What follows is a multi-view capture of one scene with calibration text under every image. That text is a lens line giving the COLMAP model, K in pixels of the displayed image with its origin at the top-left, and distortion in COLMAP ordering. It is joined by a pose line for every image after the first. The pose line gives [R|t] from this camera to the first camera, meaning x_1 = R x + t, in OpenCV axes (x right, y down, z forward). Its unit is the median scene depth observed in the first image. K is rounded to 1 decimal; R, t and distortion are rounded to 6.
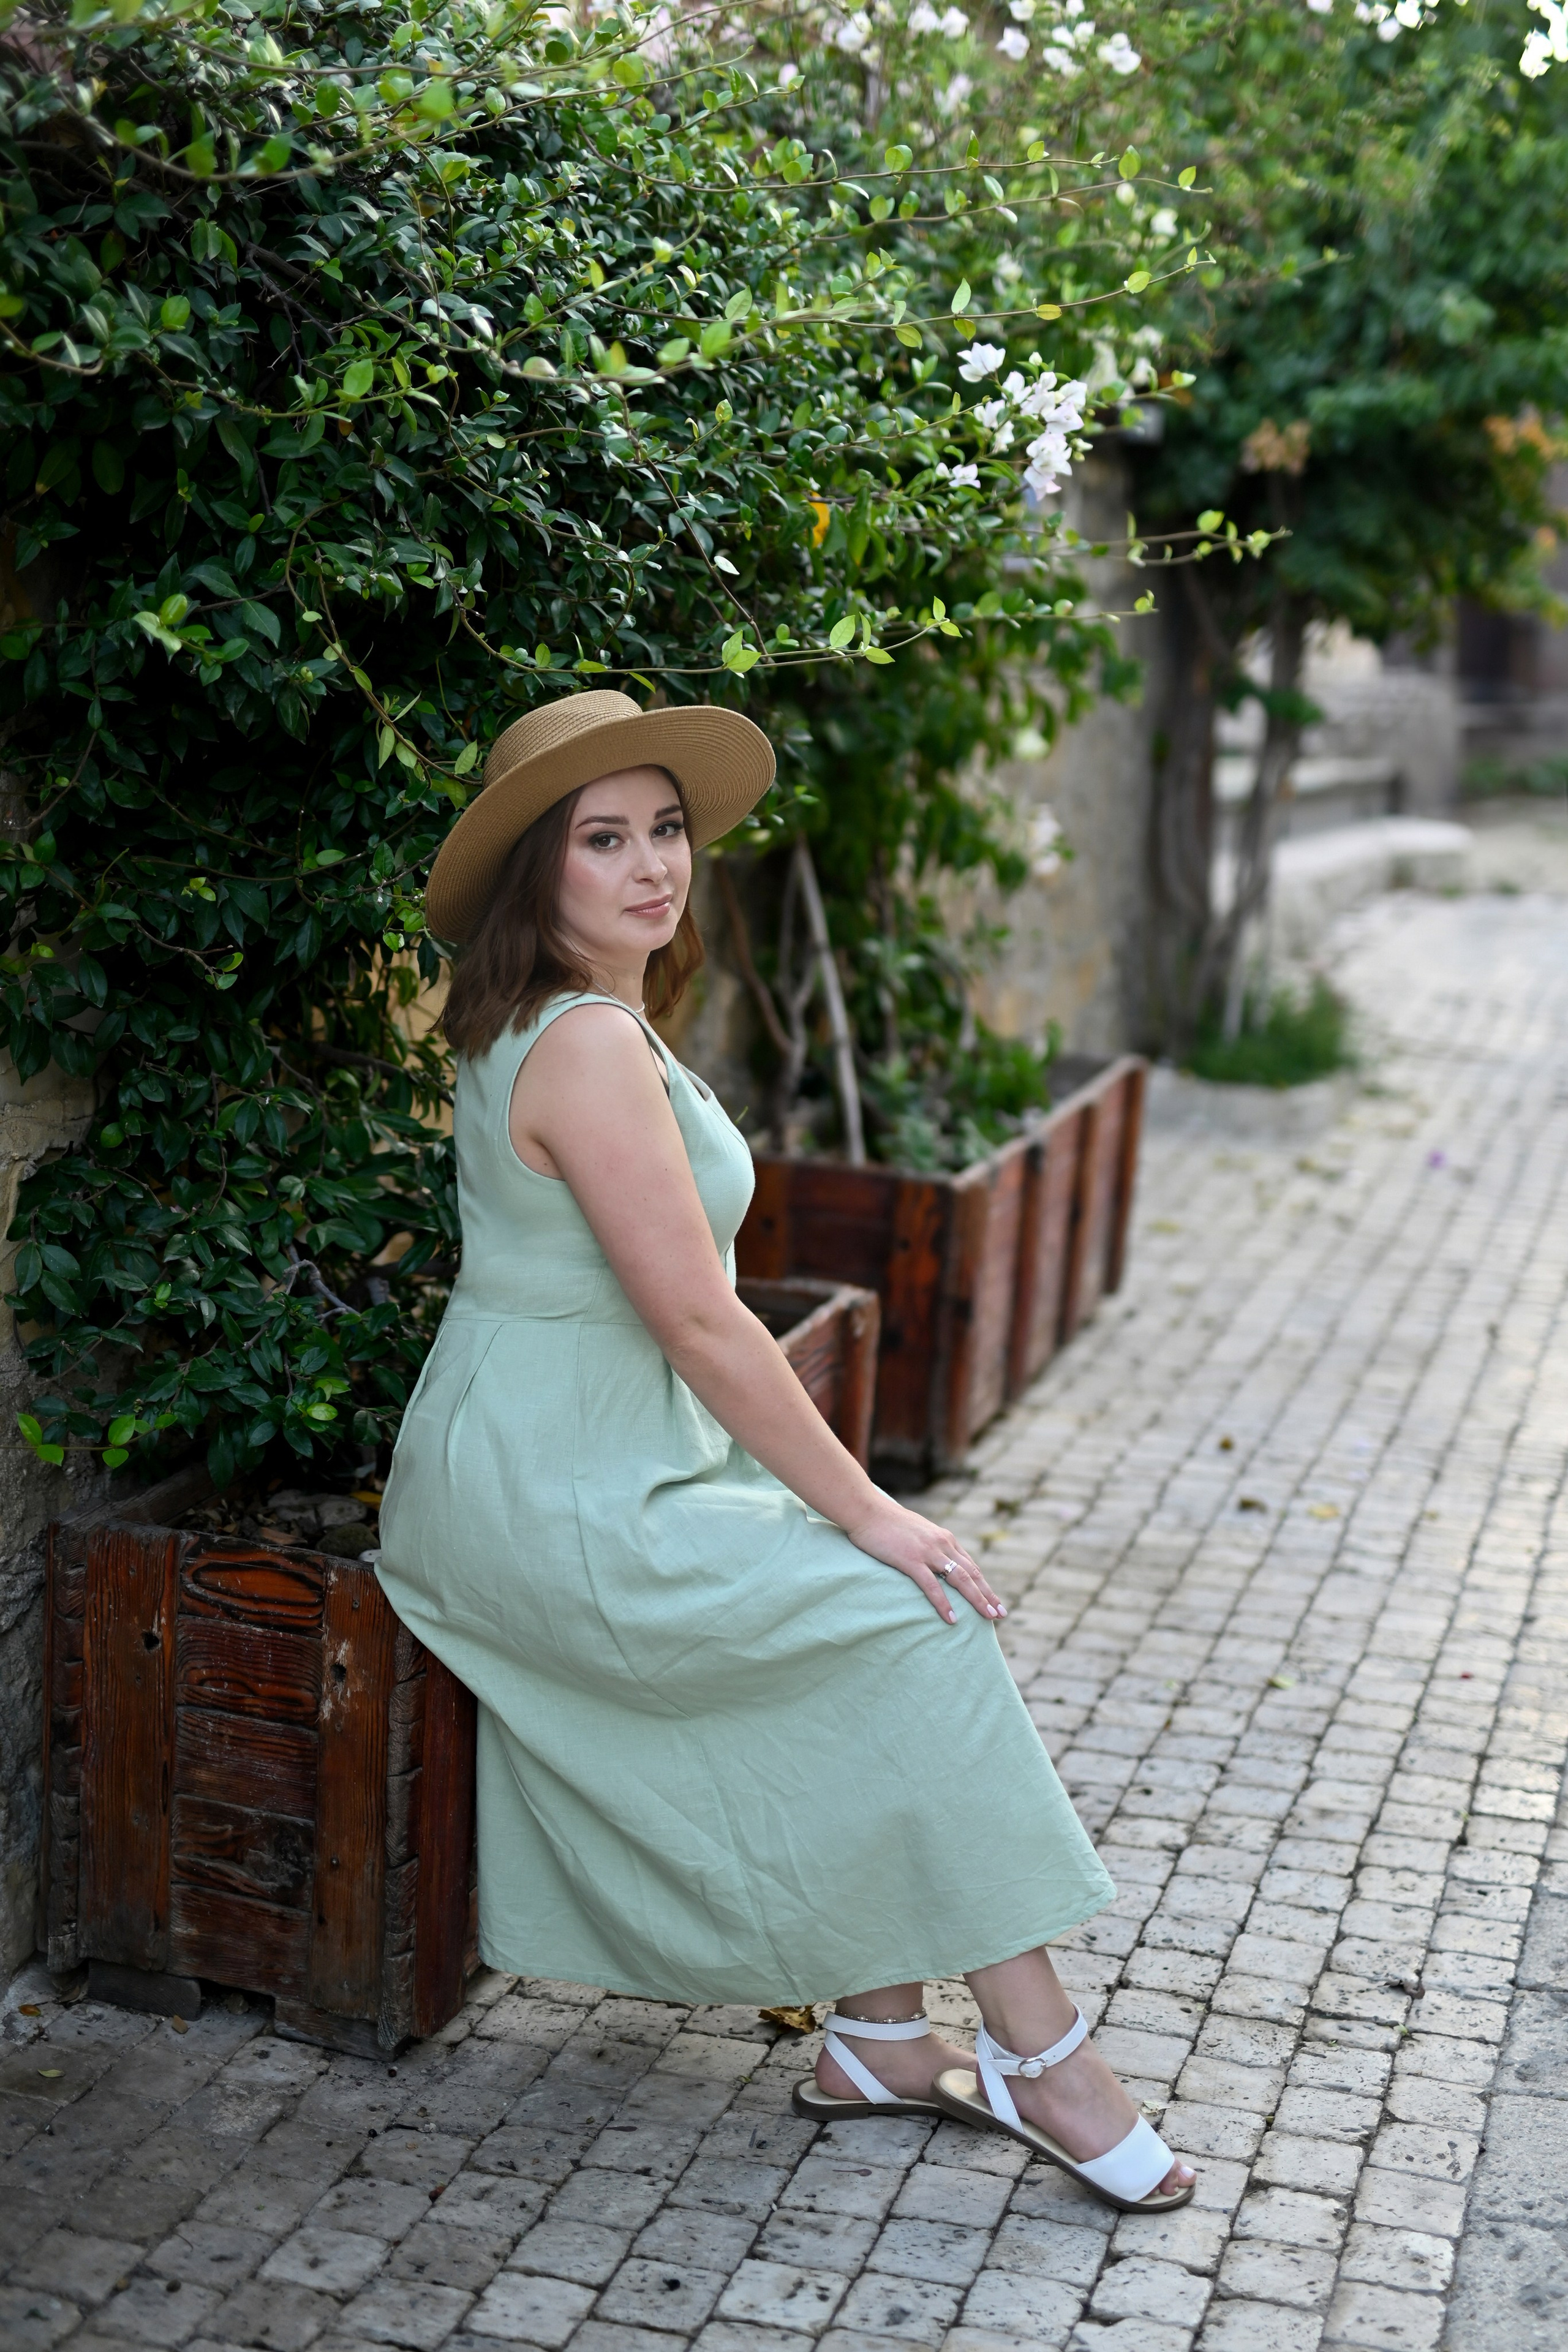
lens RADIAL K [[3324.6, 0, 789.6], [0, 3324.6, 1176.0], [0, 0, 1]] dist [0.017697, 0.000000]
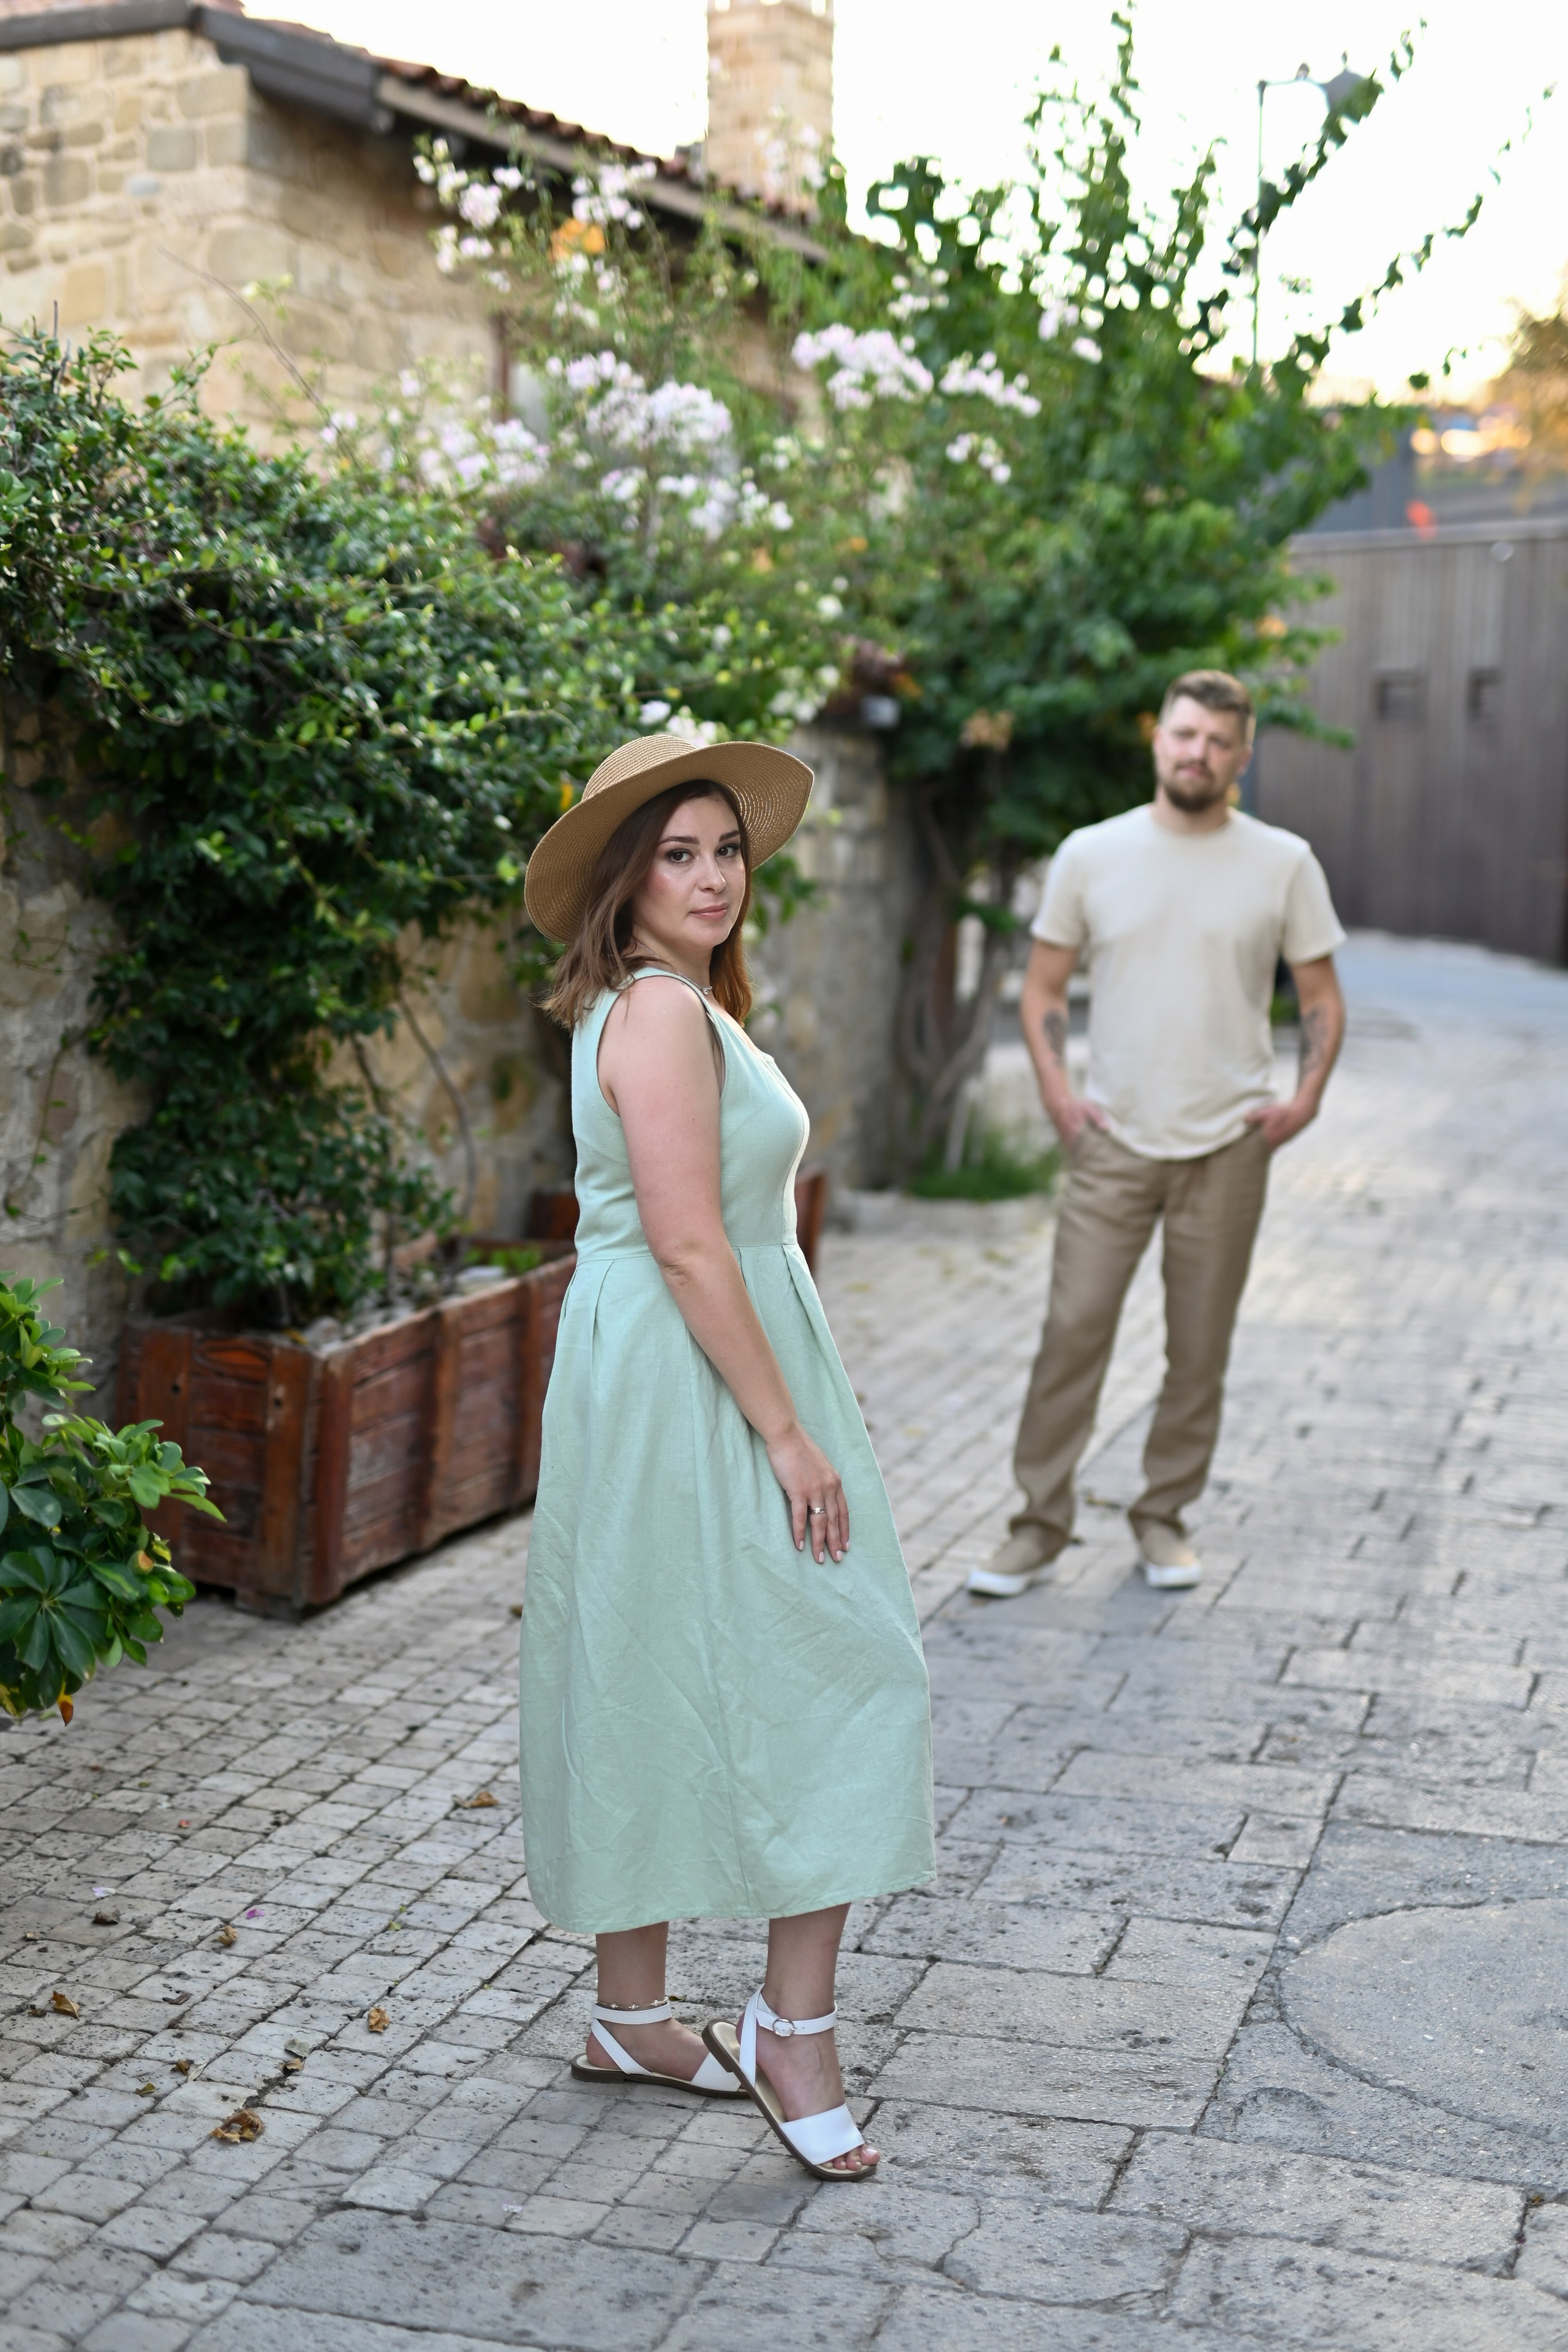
lens RADIAL K [[3324.6, 0, 779.0], [0, 3324.6, 1172.5], [0, 0, 1]] dist [0.017697, 0.000000]
pose [[0.999595, 0.023126, 0.016575, 0.113880], [-0.021962, 0.997492, -0.067290, 0.141426], [-0.018089, 0.066899, 0.997596, -0.891393]]
